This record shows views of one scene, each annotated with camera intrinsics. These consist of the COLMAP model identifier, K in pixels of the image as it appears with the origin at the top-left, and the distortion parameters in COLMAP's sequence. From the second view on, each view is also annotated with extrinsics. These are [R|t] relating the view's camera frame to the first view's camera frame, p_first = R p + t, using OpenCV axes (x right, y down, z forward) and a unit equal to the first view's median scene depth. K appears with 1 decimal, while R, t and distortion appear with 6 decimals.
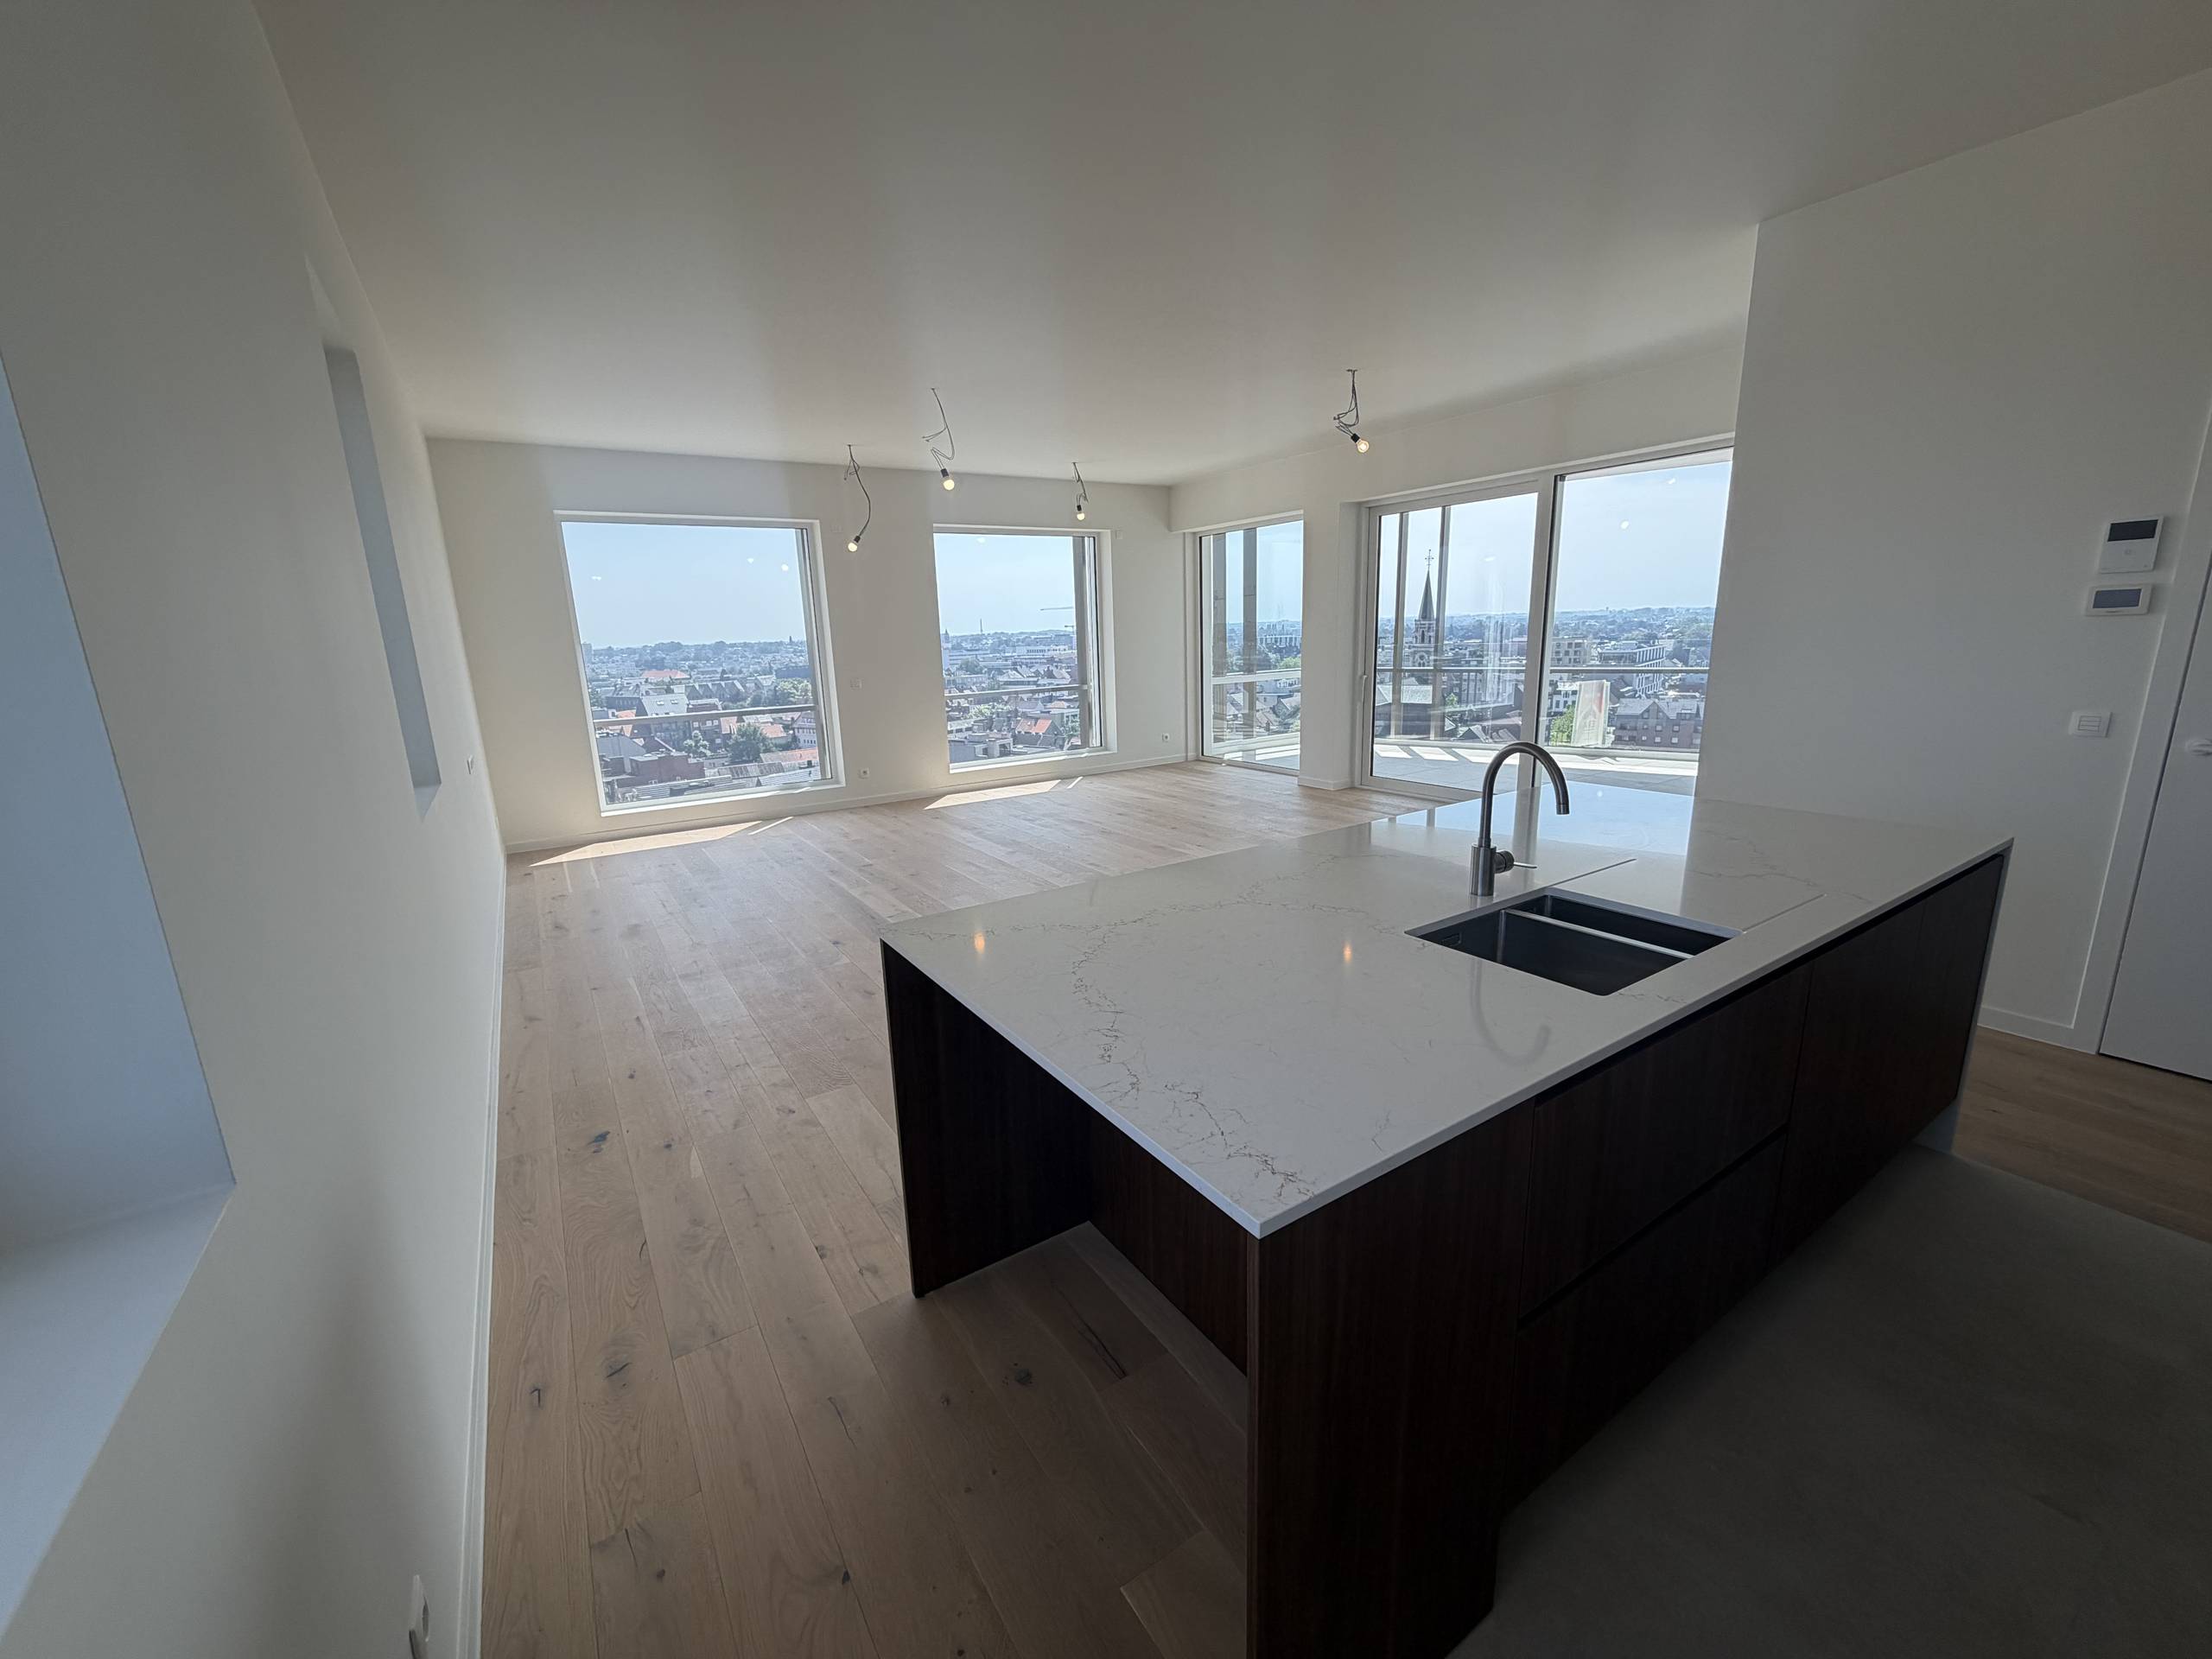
lens RADIAL K [[884.1, 0, 1094.7], [0, 884.1, 834.7], [0, 0, 1]] dist [0.000099, -0.000417]
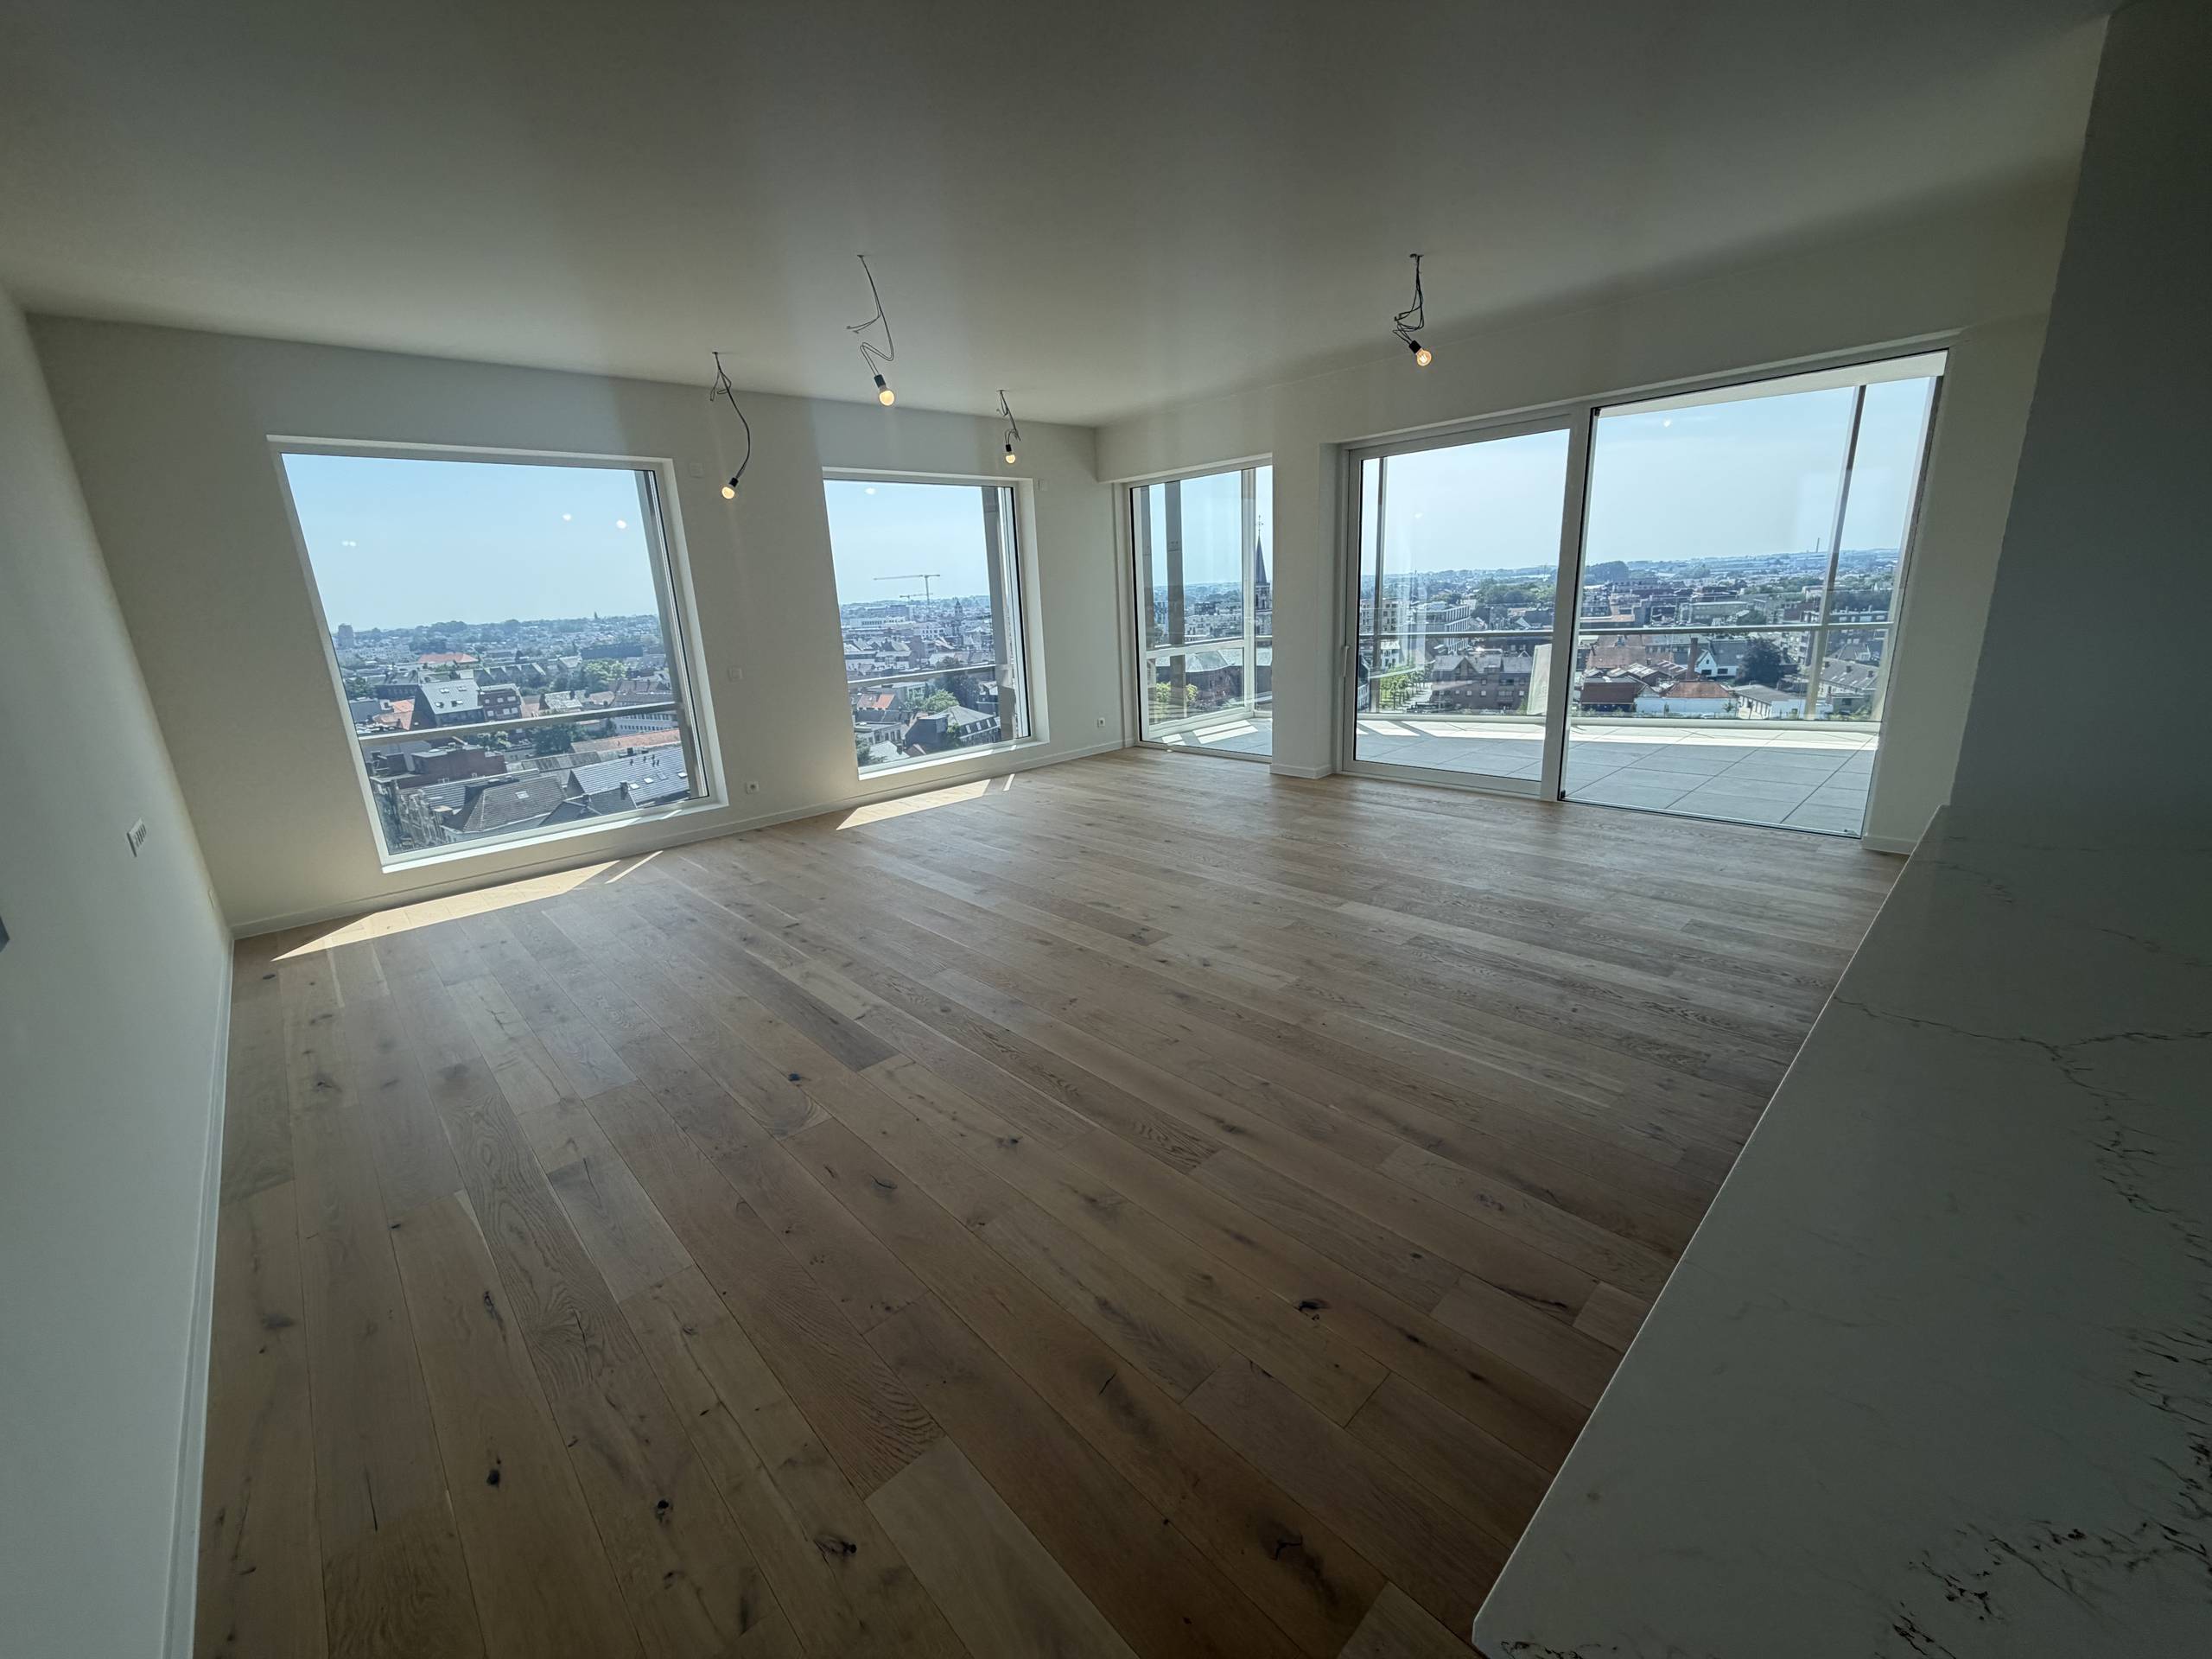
lens RADIAL K [[884.1, 0, 1096.0], [0, 884.1, 833.5], [0, 0, 1]] dist [0.000099, -0.000417]
pose [[0.983890, -0.061652, 0.167808, -0.138131], [0.056178, 0.997728, 0.037177, -0.059950], [-0.169719, -0.027151, 0.985118, 0.252905]]
